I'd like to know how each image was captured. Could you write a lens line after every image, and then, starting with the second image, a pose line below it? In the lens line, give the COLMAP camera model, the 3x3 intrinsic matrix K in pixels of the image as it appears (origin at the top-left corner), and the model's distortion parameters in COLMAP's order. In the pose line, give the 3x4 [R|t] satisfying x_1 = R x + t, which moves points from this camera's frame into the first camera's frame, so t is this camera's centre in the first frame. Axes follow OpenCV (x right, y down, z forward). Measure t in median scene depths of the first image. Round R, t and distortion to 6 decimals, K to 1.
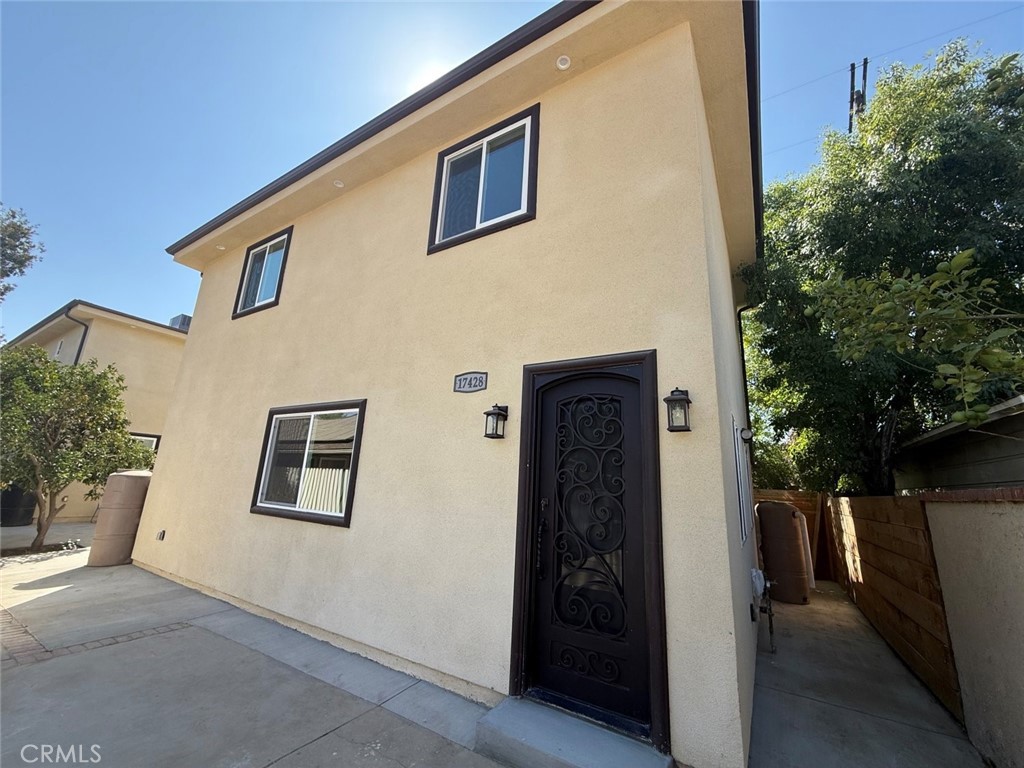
lens RADIAL K [[408.6, 0, 507.8], [0, 408.6, 384.9], [0, 0, 1]] dist [-0.003537, 0.000071]
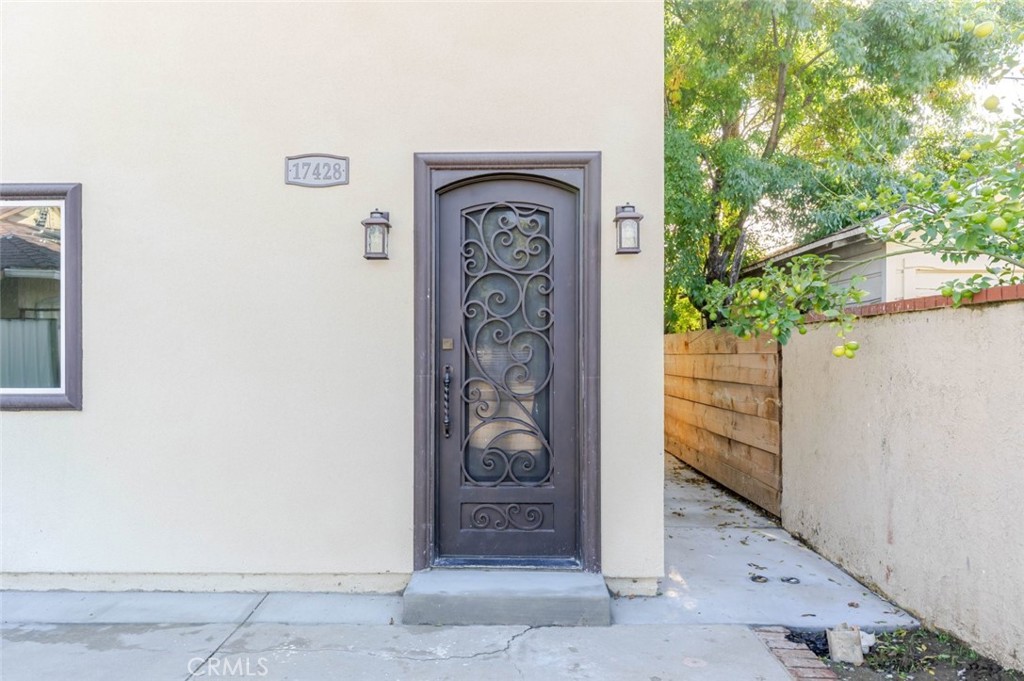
lens RADIAL K [[749.6, 0, 488.1], [0, 749.6, 359.1], [0, 0, 1]] dist [-0.015260, 0.009998]
pose [[0.868629, -0.058989, 0.491939, -0.493518], [-0.072808, 0.966912, 0.244502, -0.029650], [-0.490085, -0.248198, 0.835592, -0.195765]]
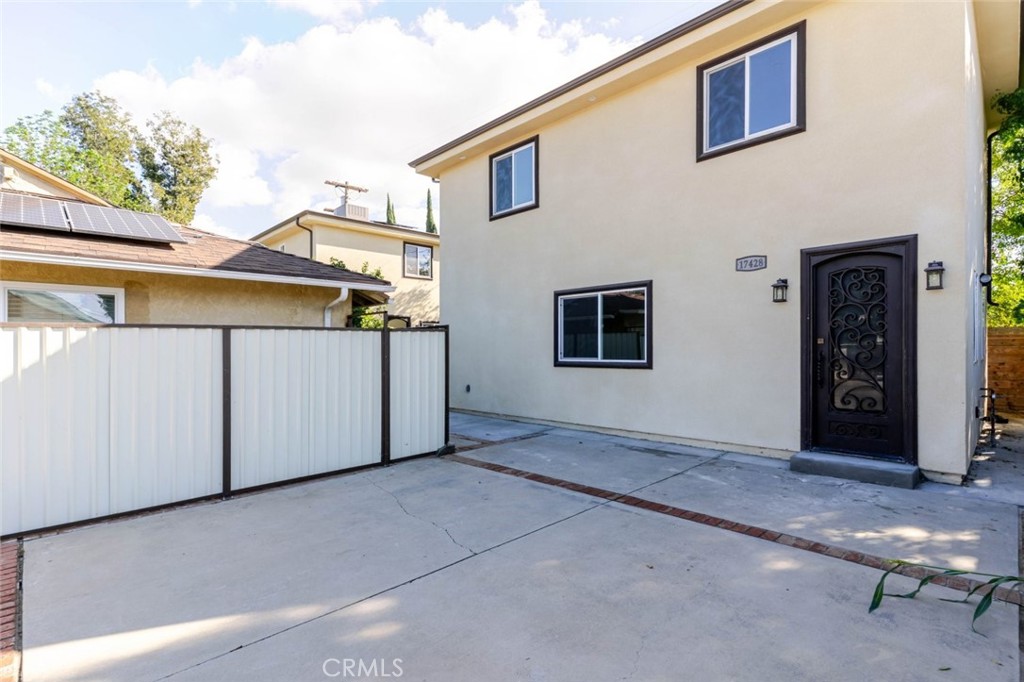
lens RADIAL K [[482.5, 0, 509.7], [0, 482.5, 351.0], [0, 0, 1]] dist [-0.000156, 0.002283]
pose [[0.966629, -0.059438, -0.249191, -0.546077], [0.118531, 0.966100, 0.229350, -0.213715], [0.227112, -0.251233, 0.940905, -0.907915]]
